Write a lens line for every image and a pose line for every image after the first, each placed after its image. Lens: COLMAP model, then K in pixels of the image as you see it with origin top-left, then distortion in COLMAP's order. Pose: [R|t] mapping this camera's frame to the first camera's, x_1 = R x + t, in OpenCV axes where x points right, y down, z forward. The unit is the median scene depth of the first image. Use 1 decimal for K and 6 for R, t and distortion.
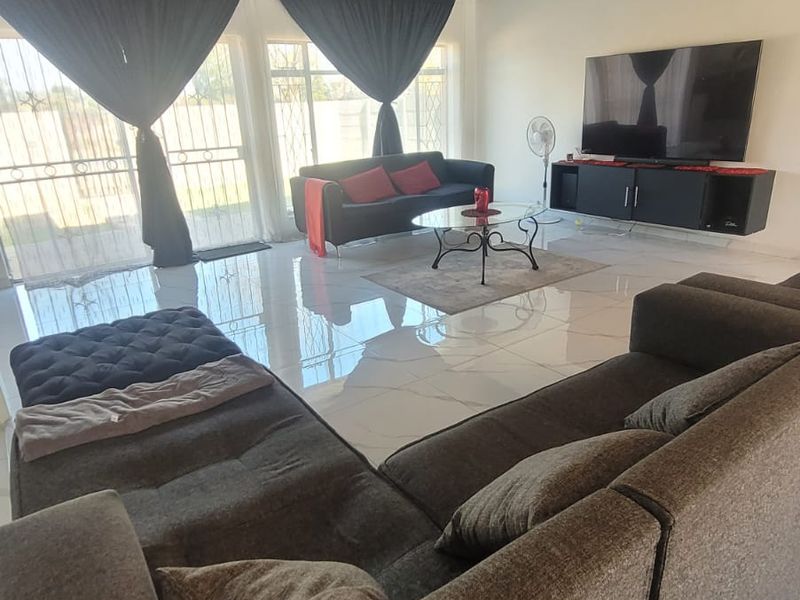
lens RADIAL K [[542.2, 0, 403.9], [0, 542.2, 315.2], [0, 0, 1]] dist [0.002897, -0.023468]
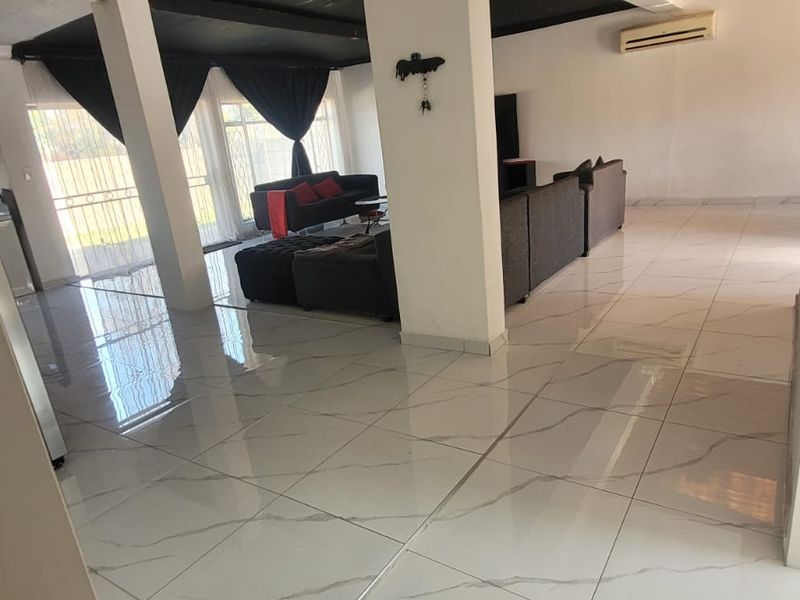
lens RADIAL K [[542.9, 0, 400.0], [0, 542.9, 300.0], [0, 0, 1]] dist [0.002133, 0.000932]
pose [[0.936348, -0.150785, 0.317044, -0.330639], [0.178948, 0.981935, -0.061495, 0.186858], [-0.302044, 0.114315, 0.946415, -0.460985]]
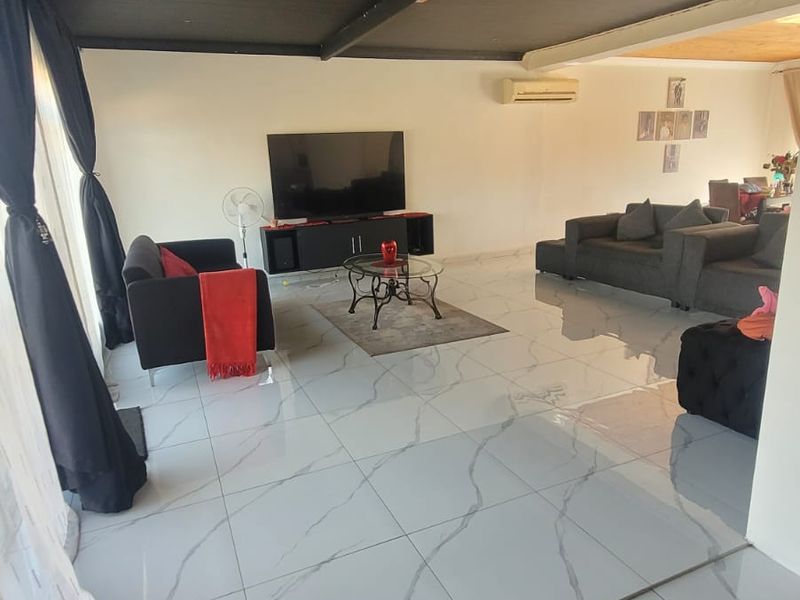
lens RADIAL K [[542.9, 0, 400.0], [0, 542.9, 300.0], [0, 0, 1]] dist [0.002133, 0.000932]
pose [[0.205142, -0.200658, 0.957942, -0.692271], [0.383319, 0.917042, 0.110003, -0.182893], [-0.900546, 0.344631, 0.265040, 0.569309]]
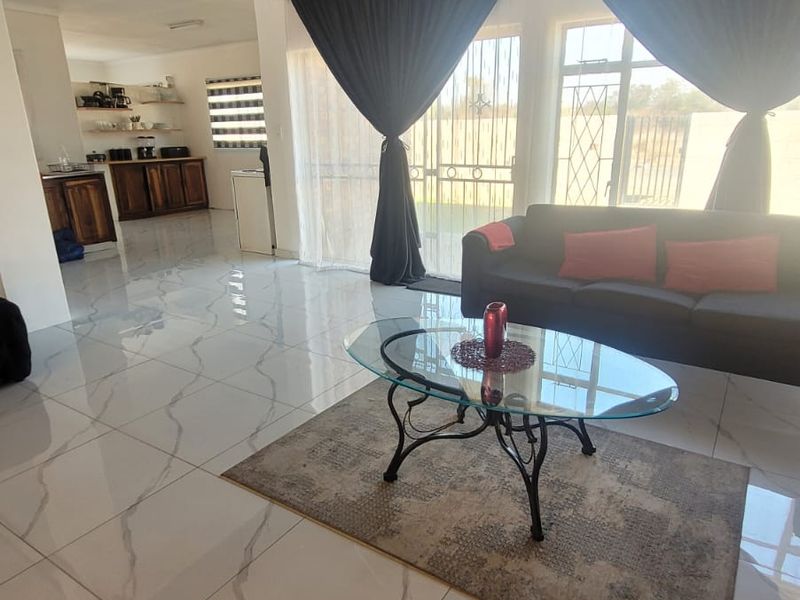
lens RADIAL K [[542.2, 0, 403.9], [0, 542.2, 315.2], [0, 0, 1]] dist [0.002897, -0.023468]
pose [[0.376710, 0.329778, -0.865642, 0.391454], [-0.335688, 0.919566, 0.204236, -0.223311], [0.863368, 0.213648, 0.457112, 0.556438]]
